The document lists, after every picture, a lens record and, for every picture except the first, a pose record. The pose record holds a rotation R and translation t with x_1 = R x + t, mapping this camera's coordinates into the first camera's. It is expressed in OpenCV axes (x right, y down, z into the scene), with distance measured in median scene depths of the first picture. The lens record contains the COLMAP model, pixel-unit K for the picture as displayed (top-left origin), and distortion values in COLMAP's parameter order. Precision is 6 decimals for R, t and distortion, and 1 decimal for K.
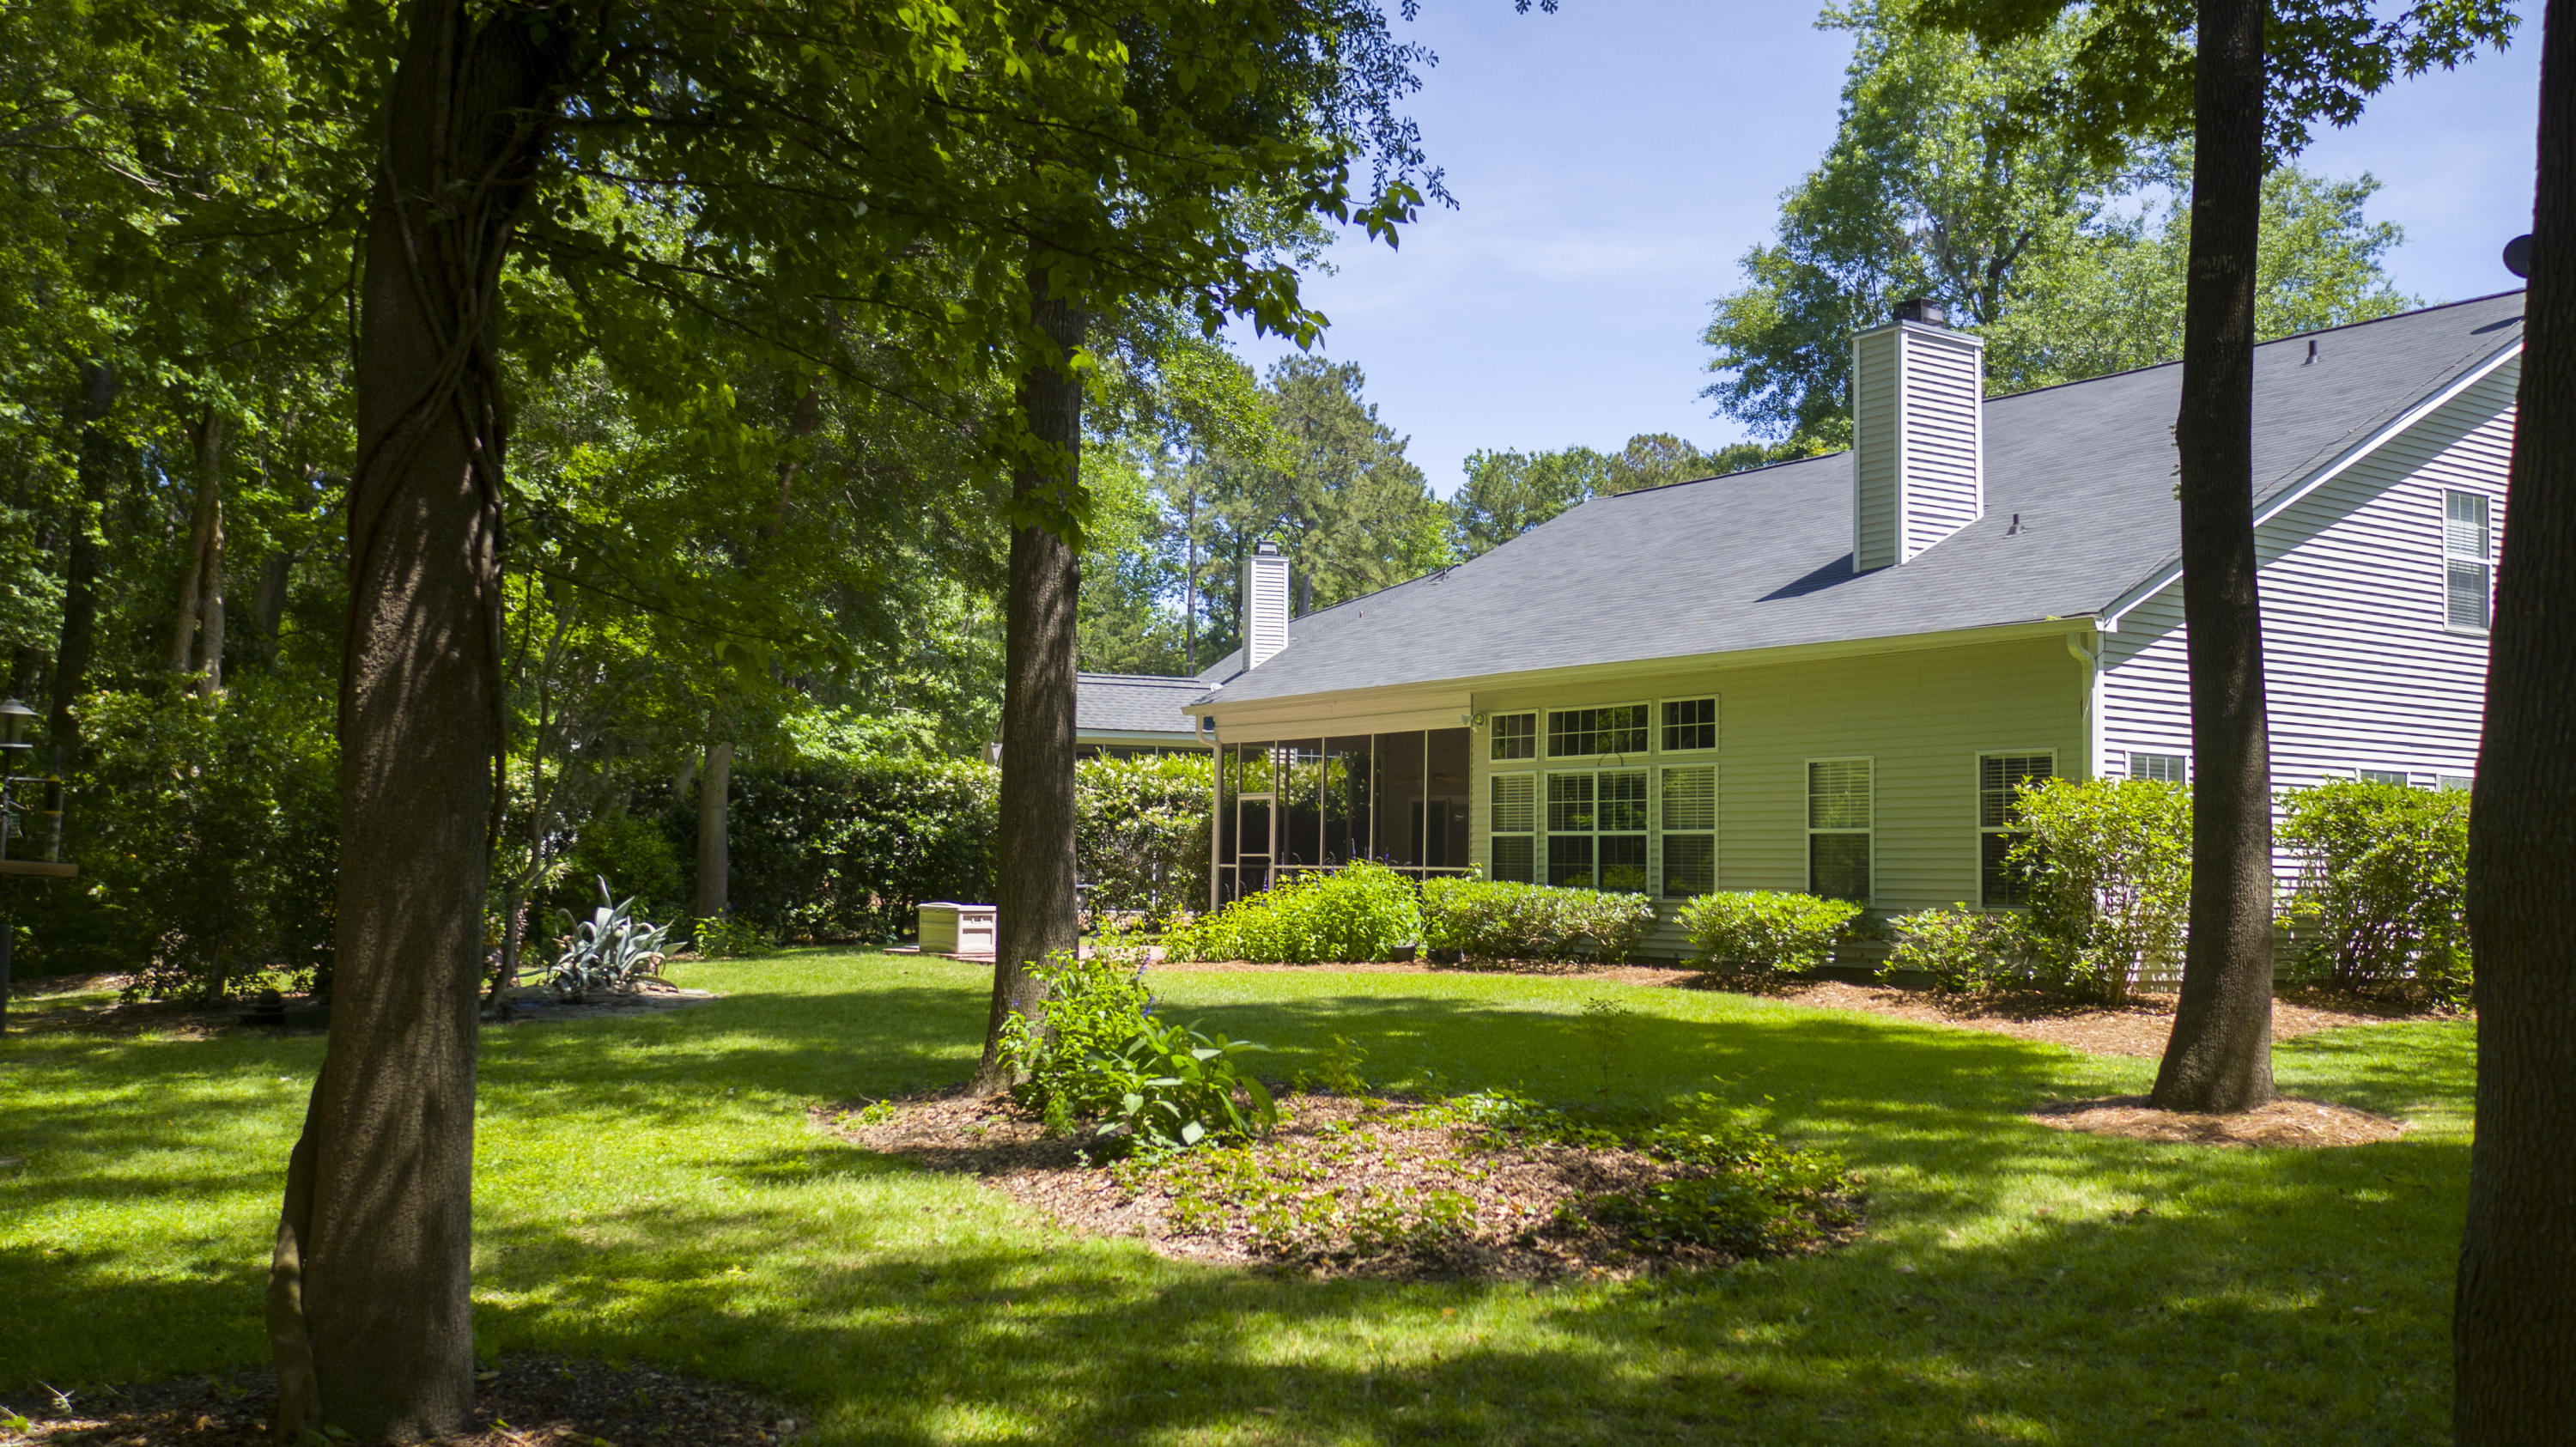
lens RADIAL K [[2264.5, 0, 1288.0], [0, 2264.5, 723.5], [0, 0, 1]] dist [0.007728, 0.009373]
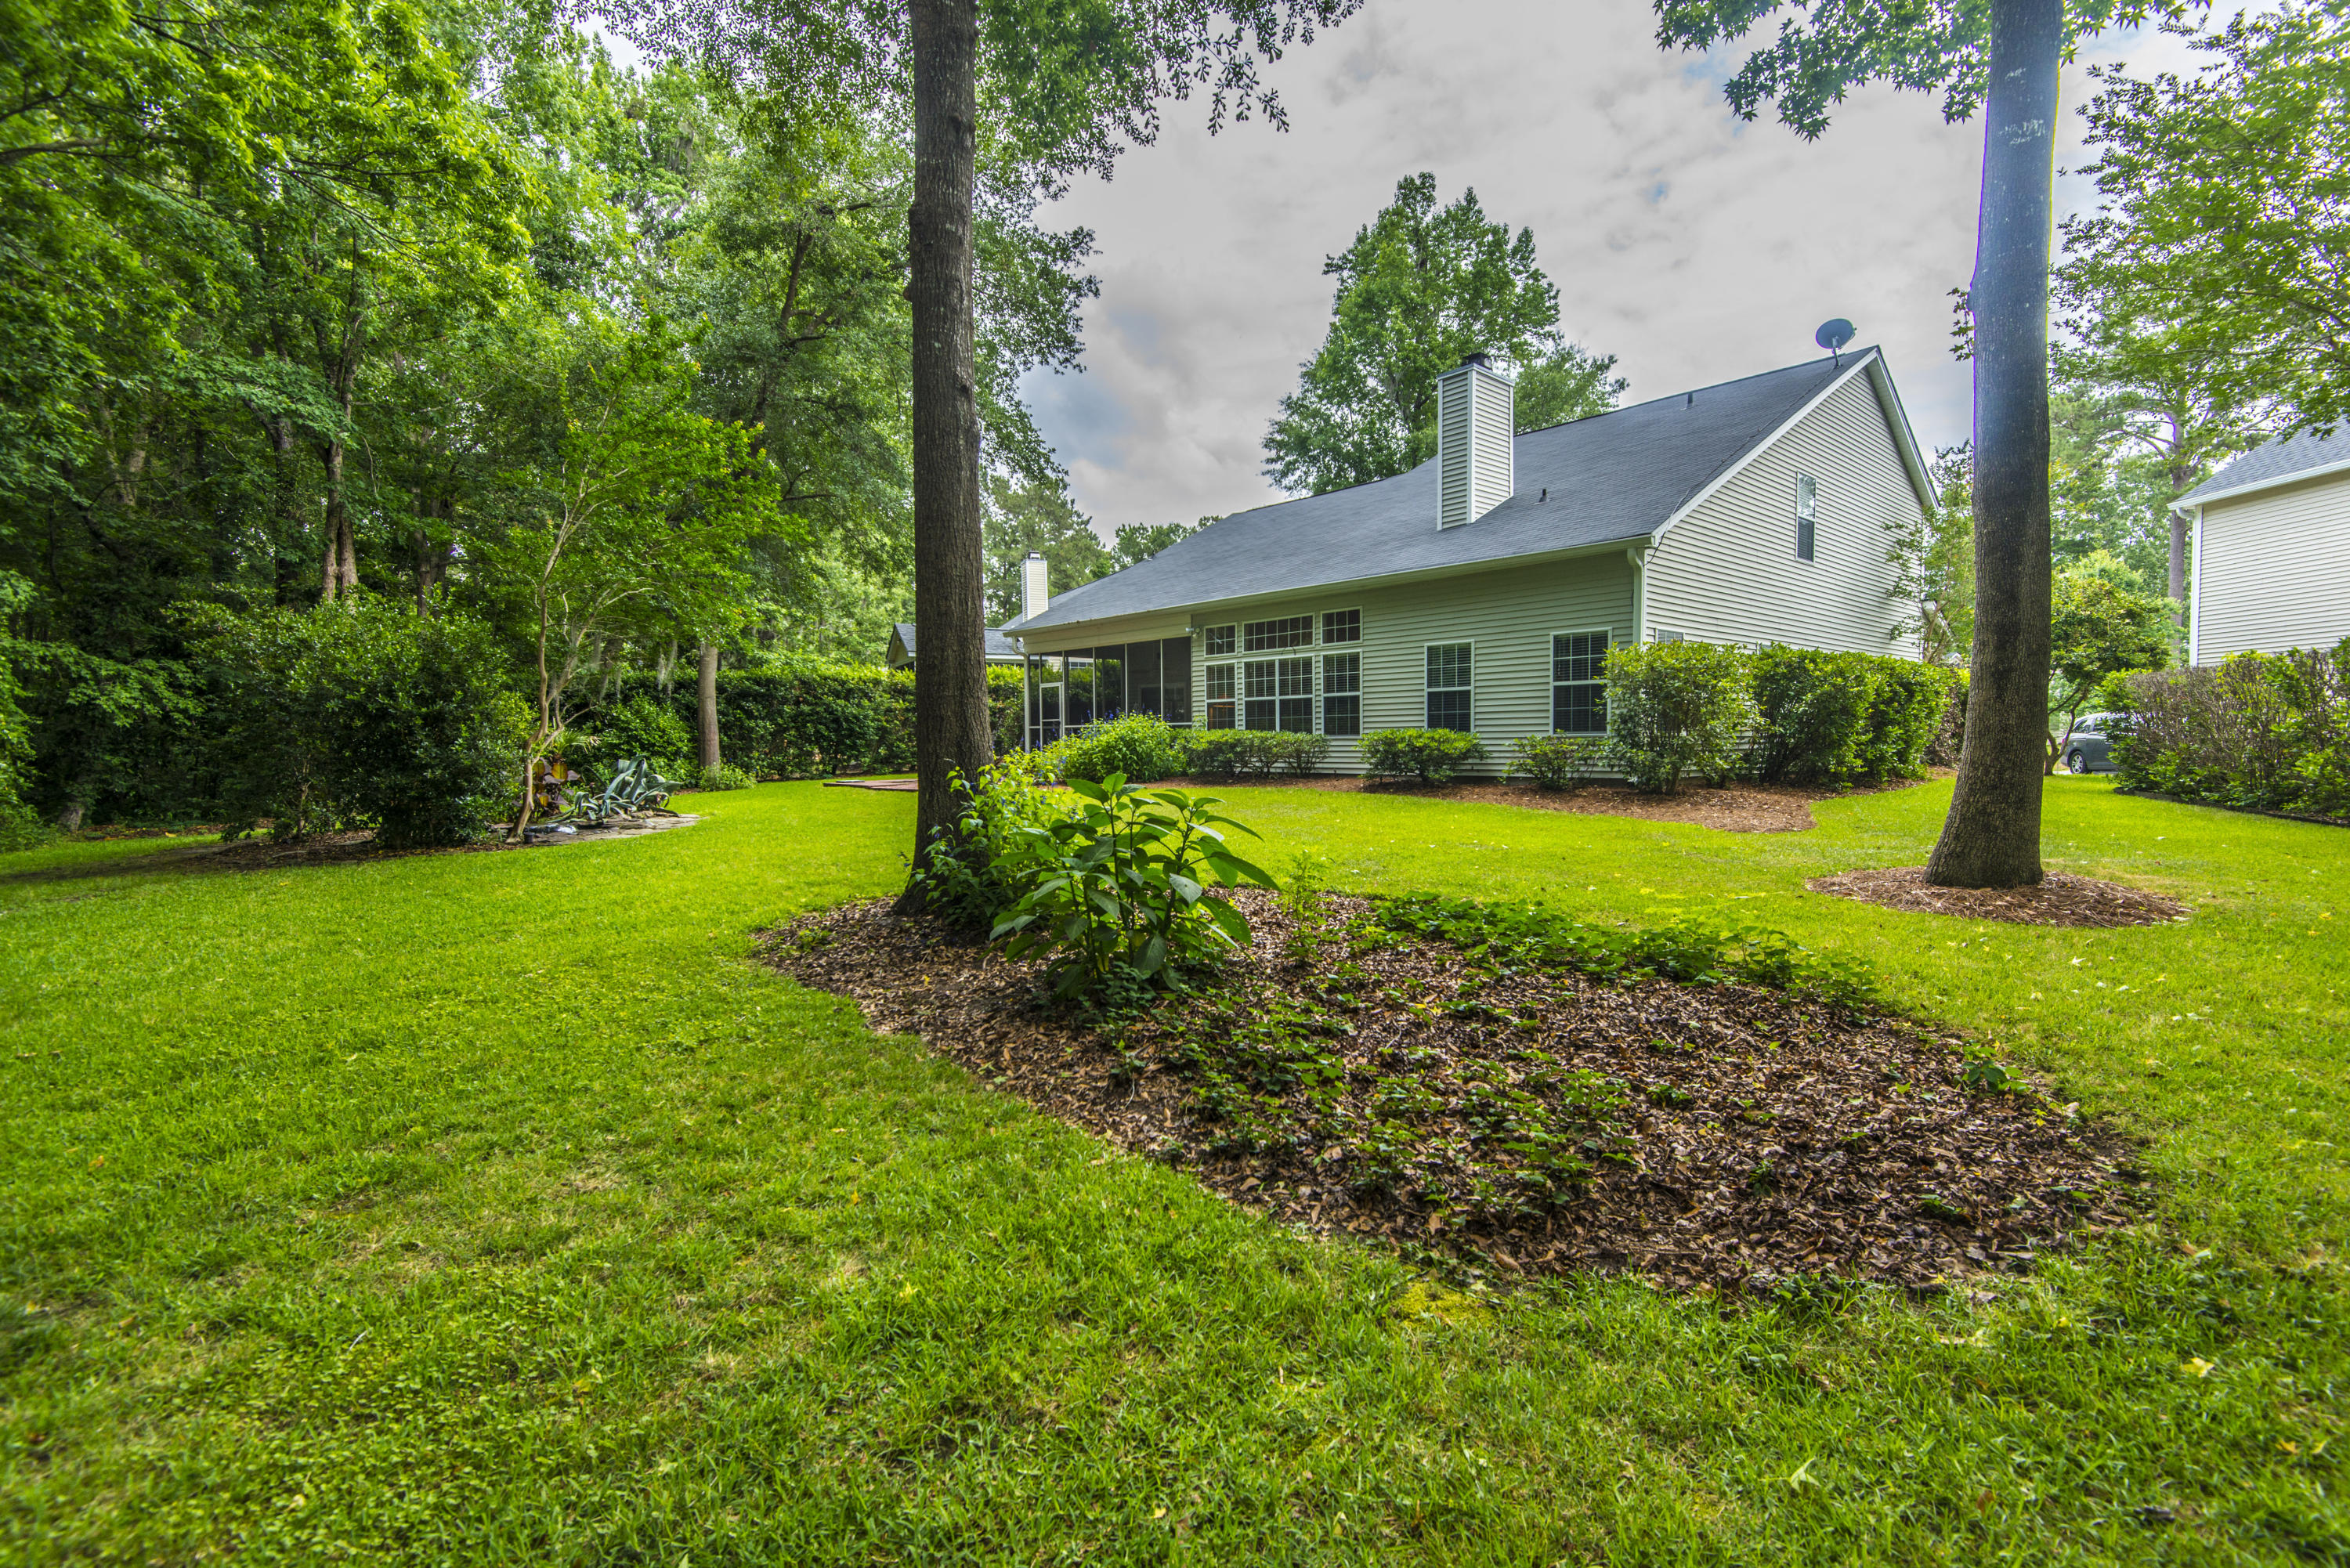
lens RADIAL K [[1079.2, 0, 1190.6], [0, 1079.2, 790.5], [0, 0, 1]] dist [0.035318, -0.012177]
pose [[0.988941, -0.032240, 0.144766, -0.033716], [0.015462, 0.993181, 0.115557, 0.021233], [-0.147504, -0.112040, 0.982695, 0.215618]]
